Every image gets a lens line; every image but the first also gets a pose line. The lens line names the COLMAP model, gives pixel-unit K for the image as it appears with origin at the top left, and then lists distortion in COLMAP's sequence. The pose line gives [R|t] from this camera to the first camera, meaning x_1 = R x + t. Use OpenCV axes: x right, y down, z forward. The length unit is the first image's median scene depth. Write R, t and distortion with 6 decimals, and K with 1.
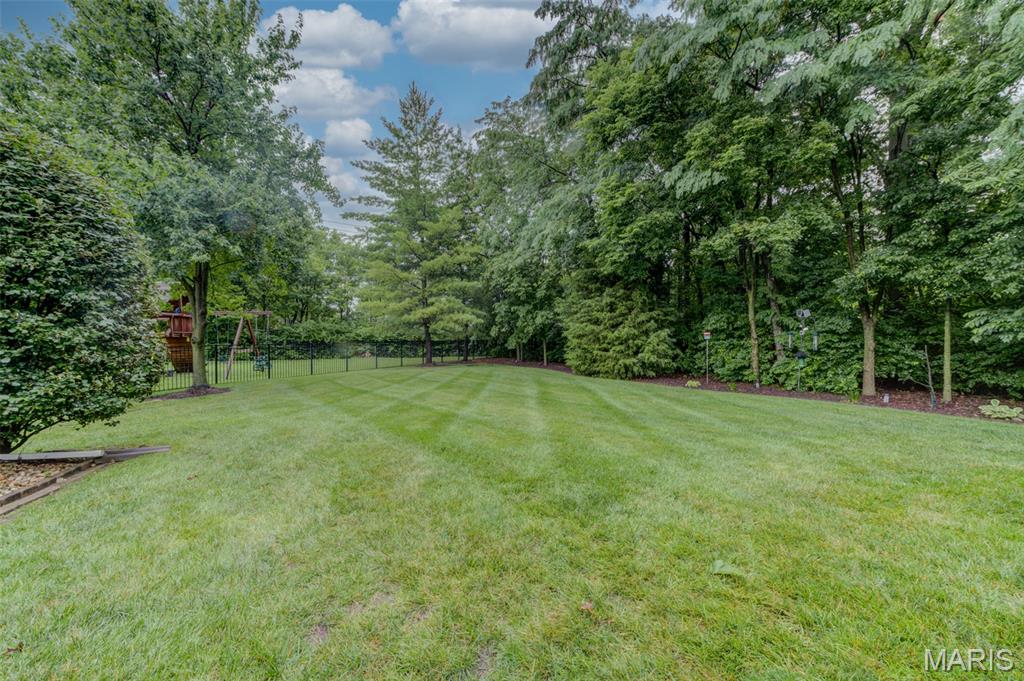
lens RADIAL K [[410.6, 0, 543.9], [0, 410.6, 330.6], [0, 0, 1]] dist [0.002811, -0.000166]
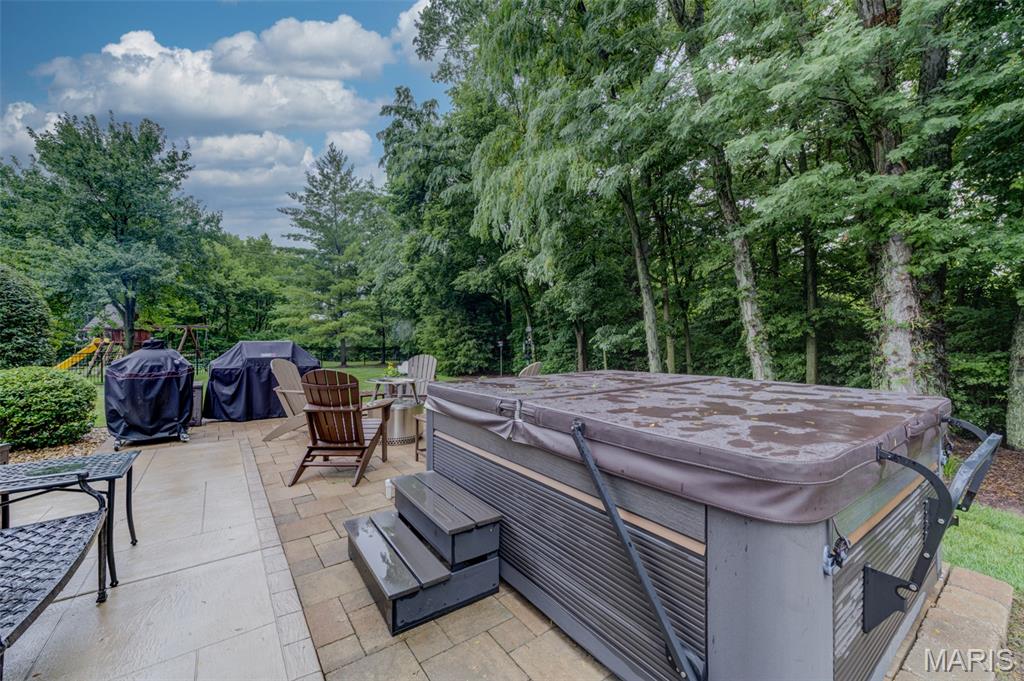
lens RADIAL K [[410.6, 0, 543.9], [0, 410.6, 330.6], [0, 0, 1]] dist [0.002811, -0.000166]
pose [[0.999610, 0.000211, -0.027938, 0.707974], [-0.000647, 0.999878, -0.015593, -0.014695], [0.027931, 0.015605, 0.999488, -0.457806]]
